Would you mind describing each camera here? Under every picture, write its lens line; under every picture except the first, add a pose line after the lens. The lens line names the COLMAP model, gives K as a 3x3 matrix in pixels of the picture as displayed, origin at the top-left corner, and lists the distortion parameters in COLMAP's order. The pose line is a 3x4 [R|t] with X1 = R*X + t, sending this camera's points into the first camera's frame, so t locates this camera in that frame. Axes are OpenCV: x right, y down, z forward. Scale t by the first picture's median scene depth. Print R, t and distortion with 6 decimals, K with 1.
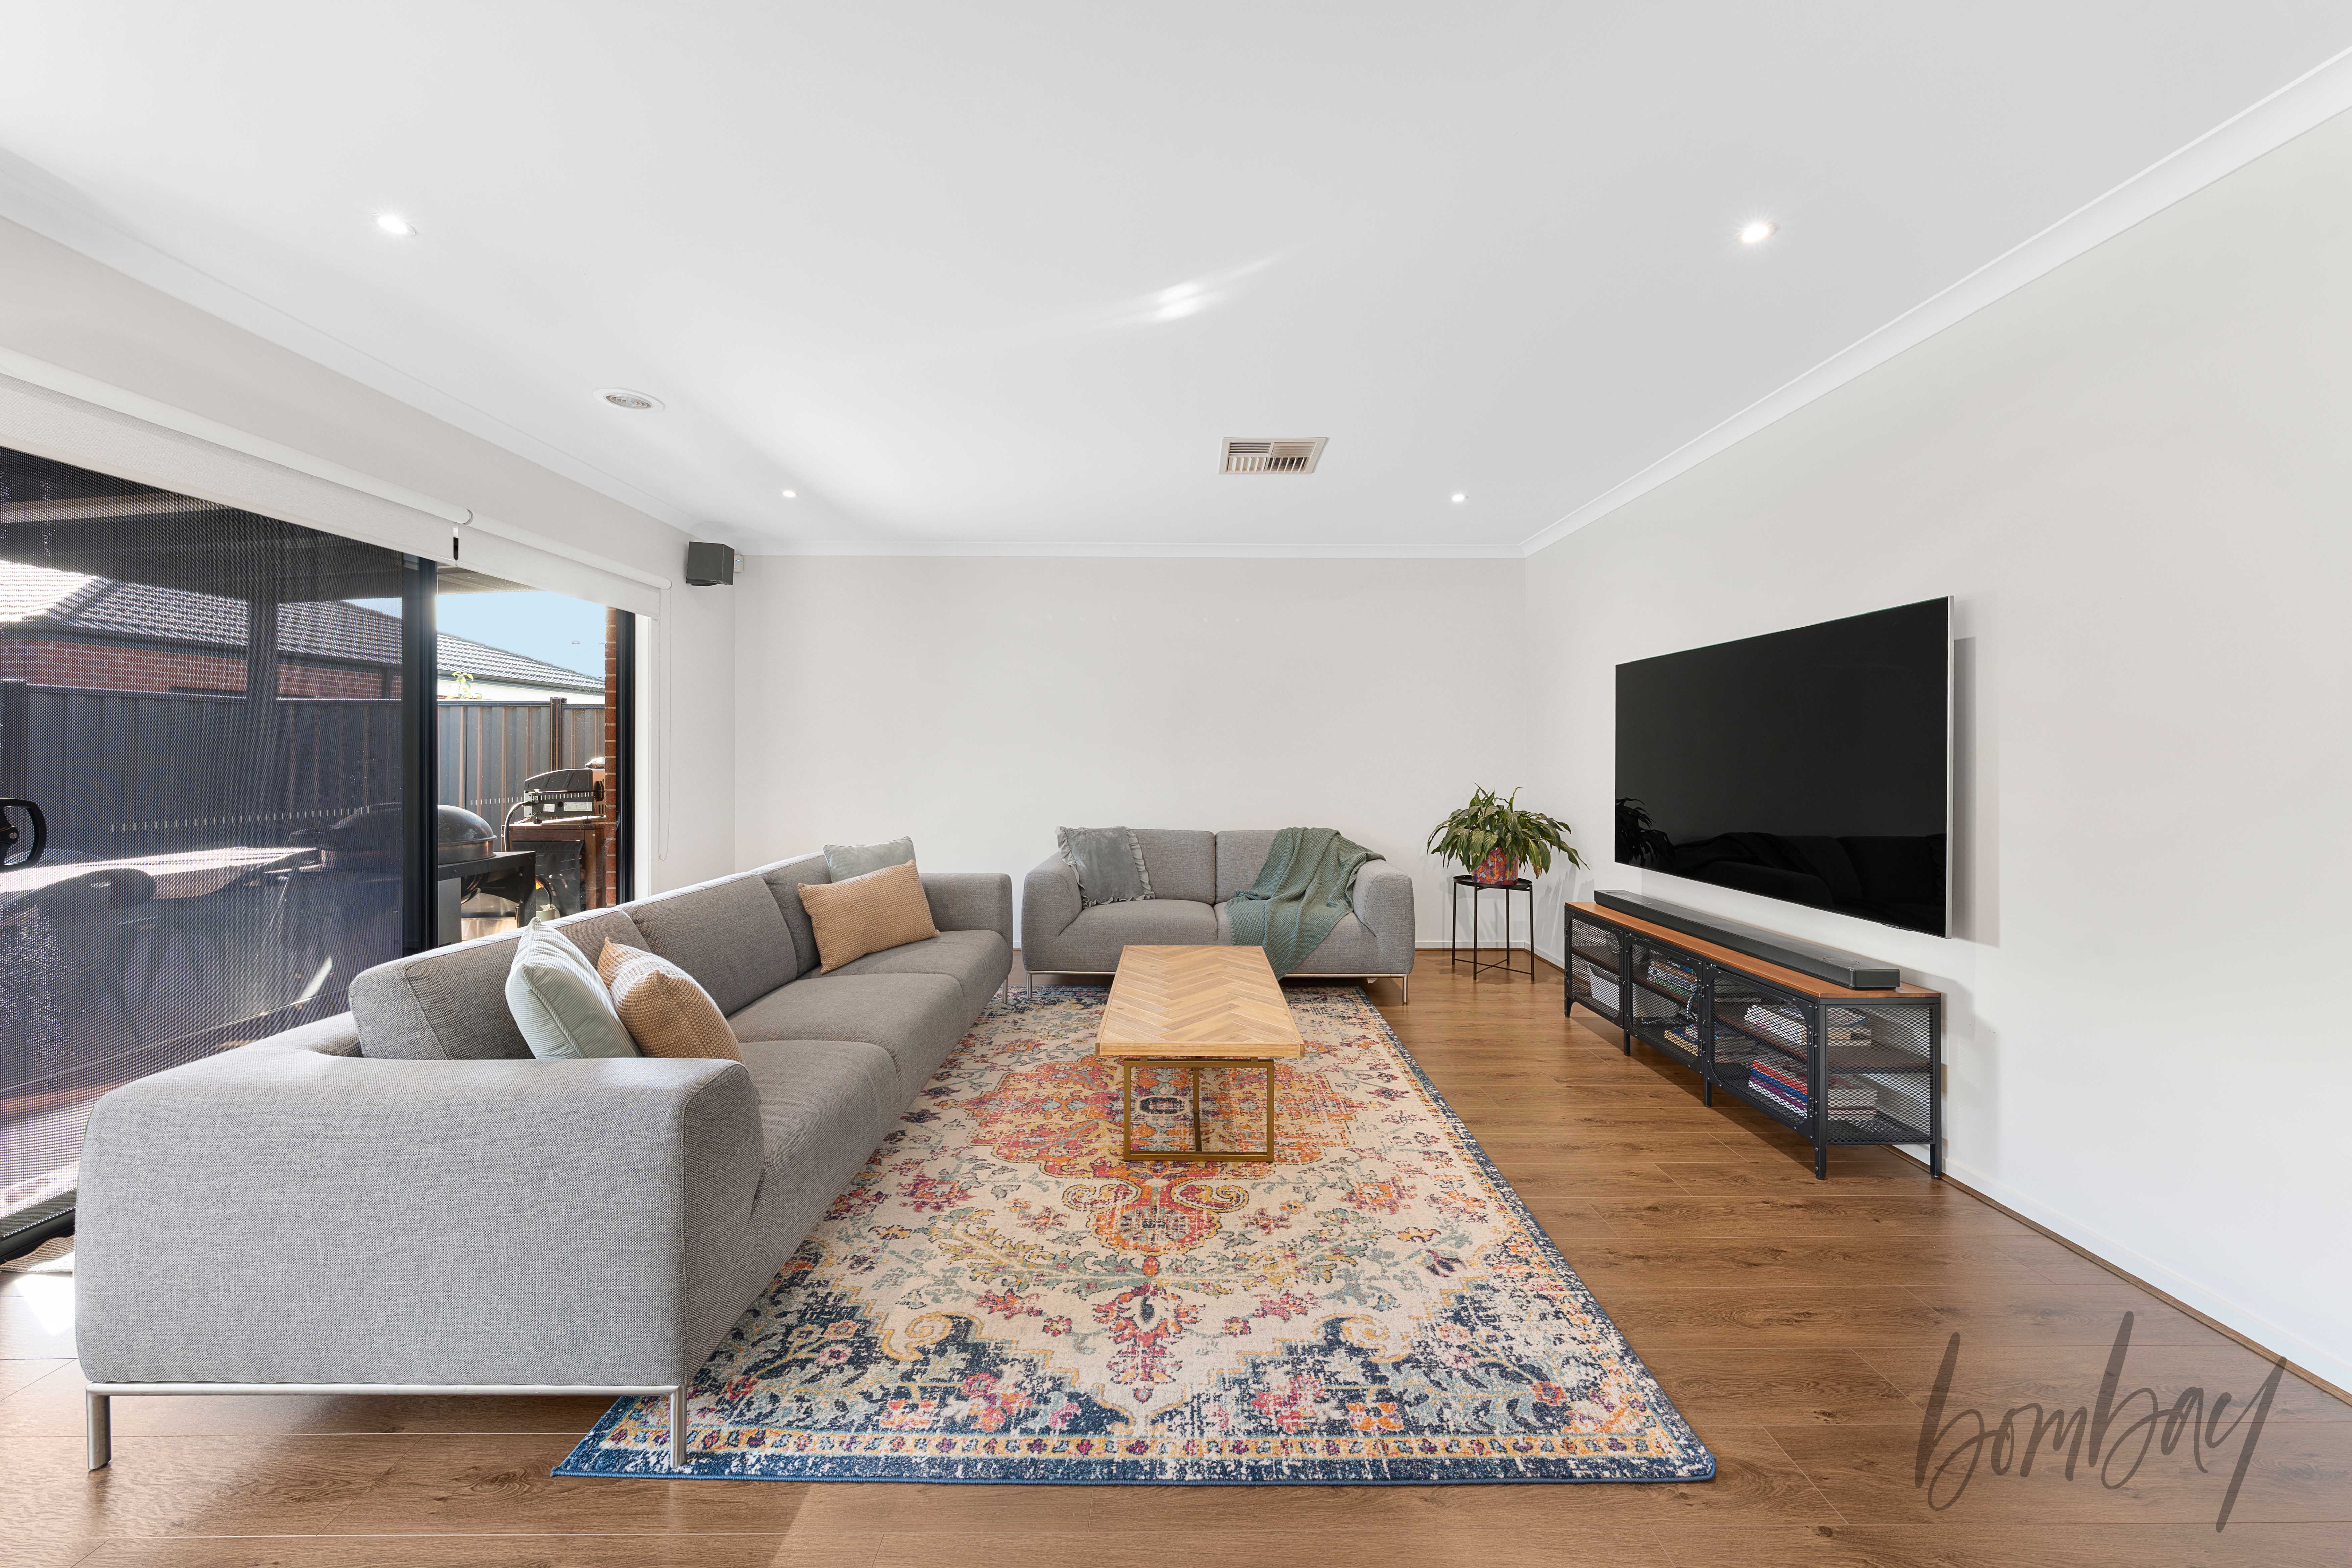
lens RADIAL K [[808.2, 0, 1172.1], [0, 808.2, 763.7], [0, 0, 1]] dist [0.000637, 0.000035]
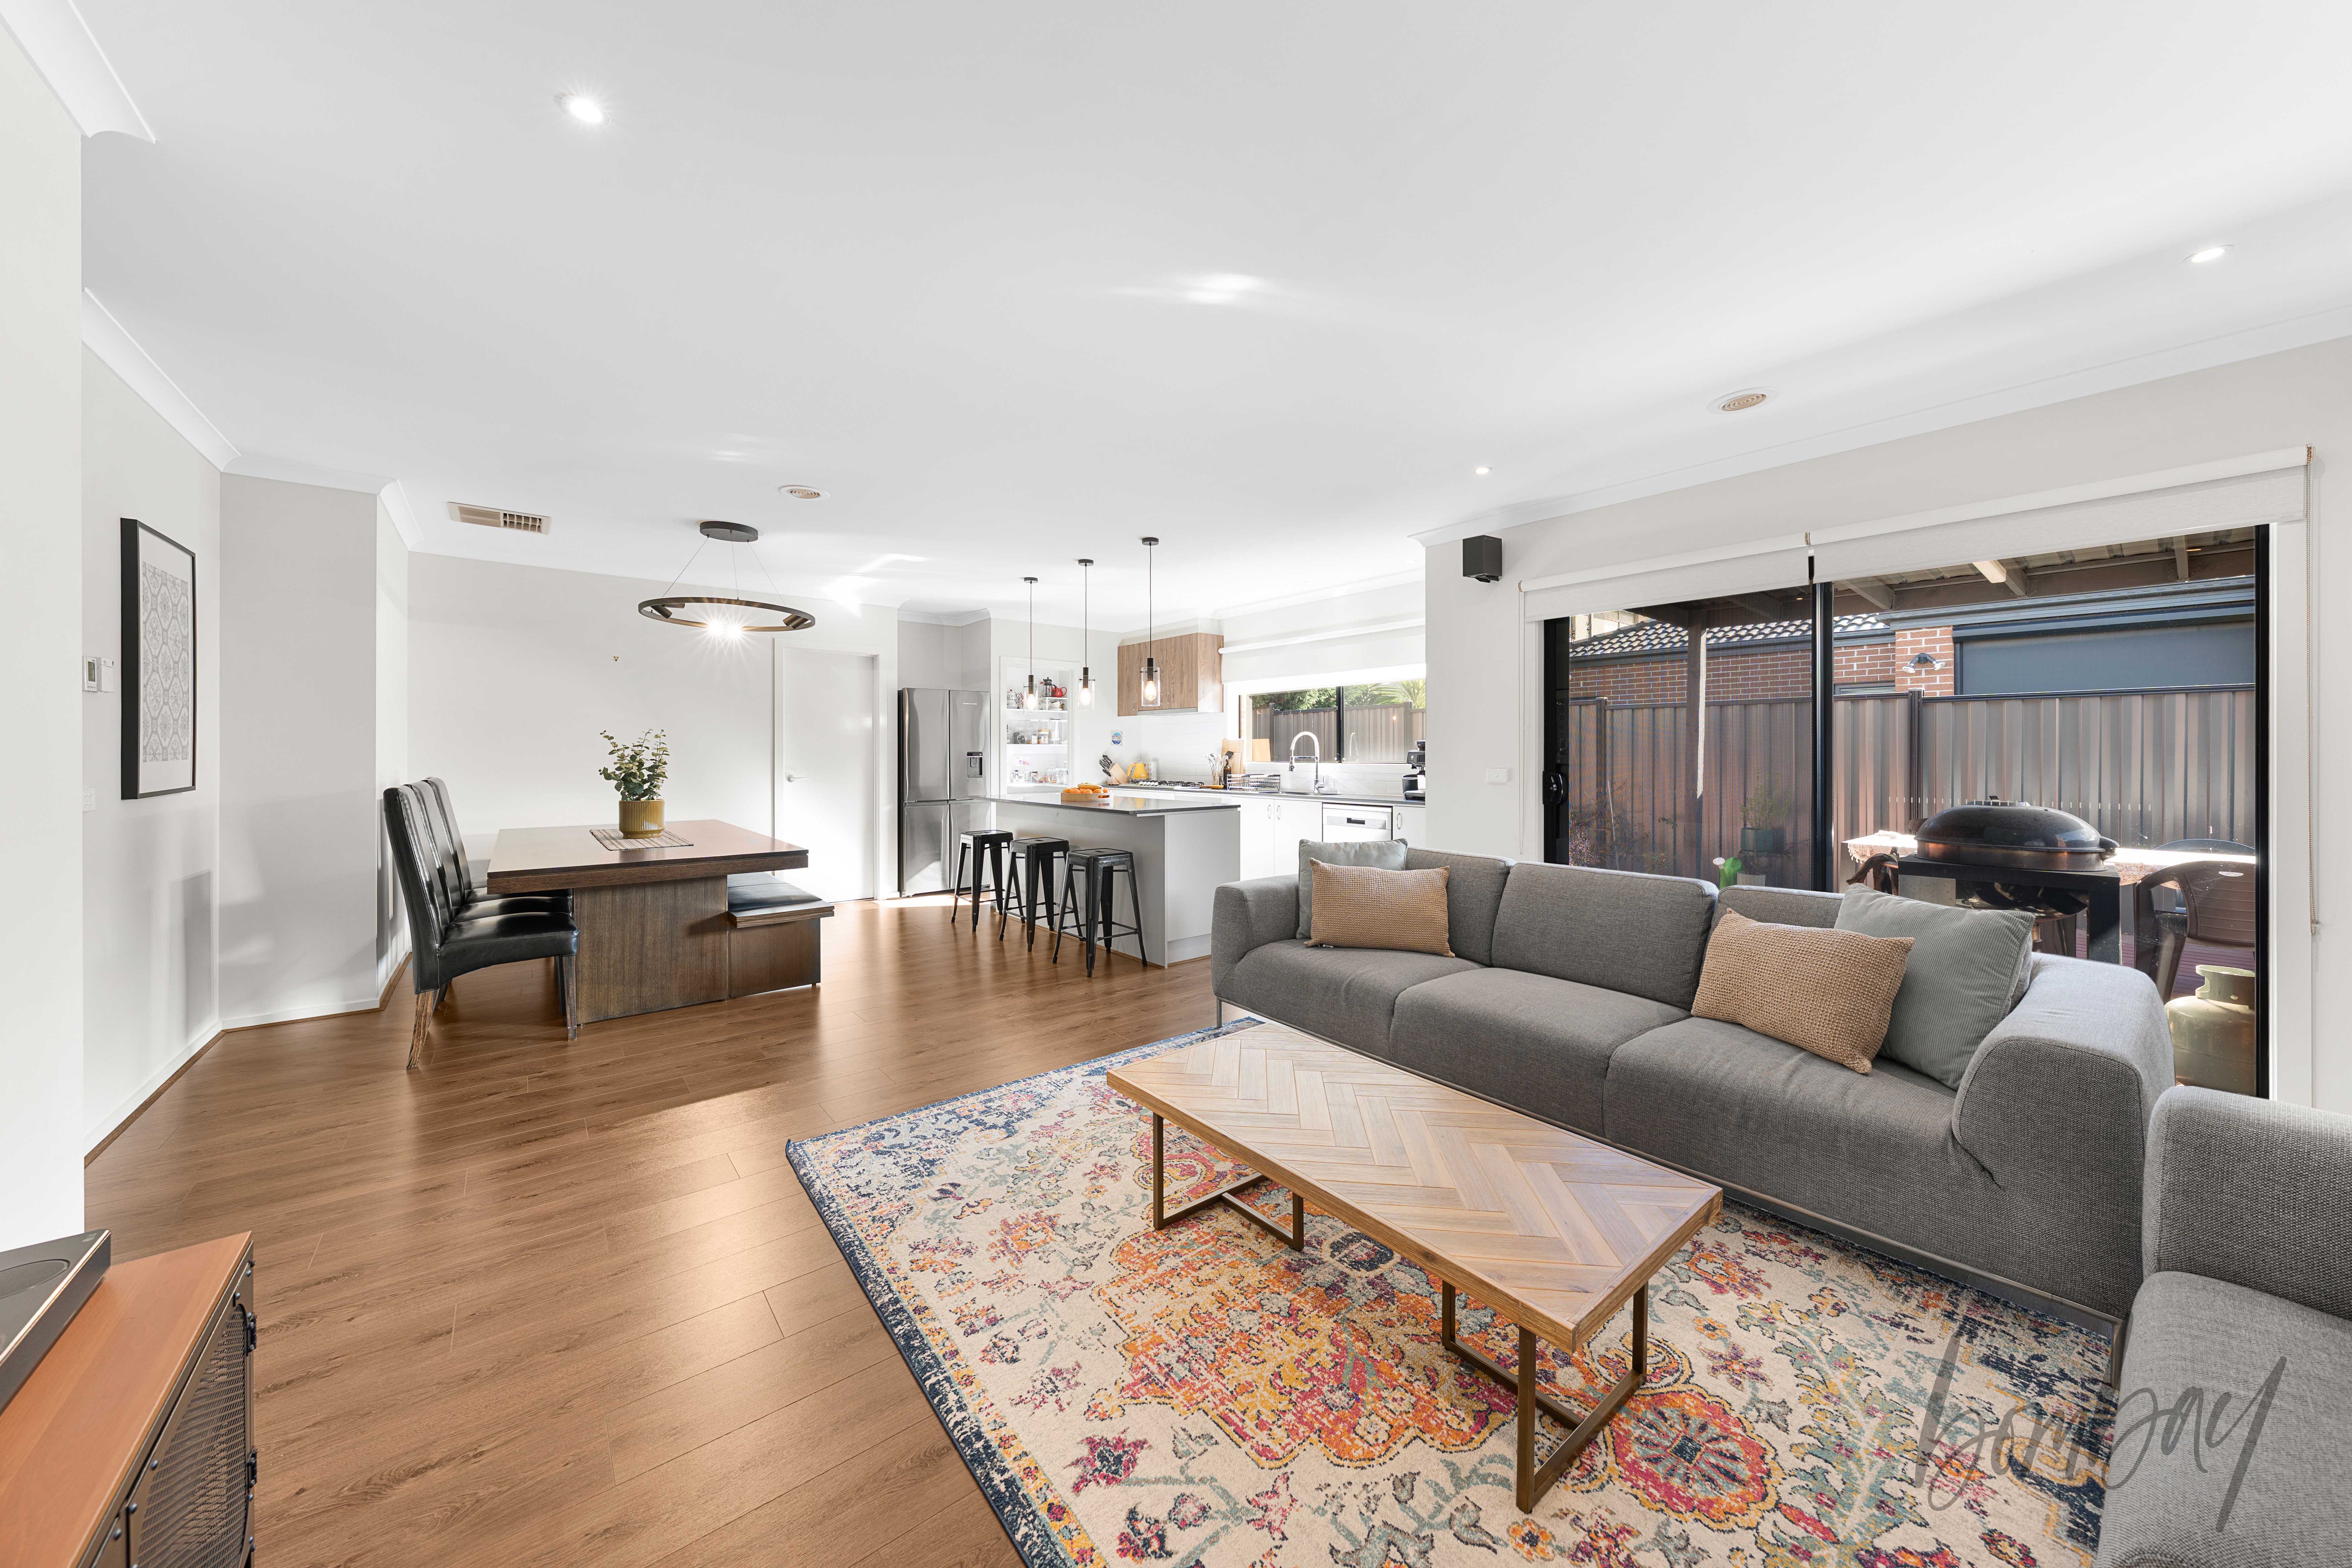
lens RADIAL K [[808.2, 0, 1171.3], [0, 808.2, 758.6], [0, 0, 1]] dist [0.000637, 0.000035]
pose [[-0.780207, 0.006413, -0.625489, 0.727069], [-0.004898, 0.999854, 0.016361, -0.019804], [0.625503, 0.015828, -0.780061, 1.890262]]
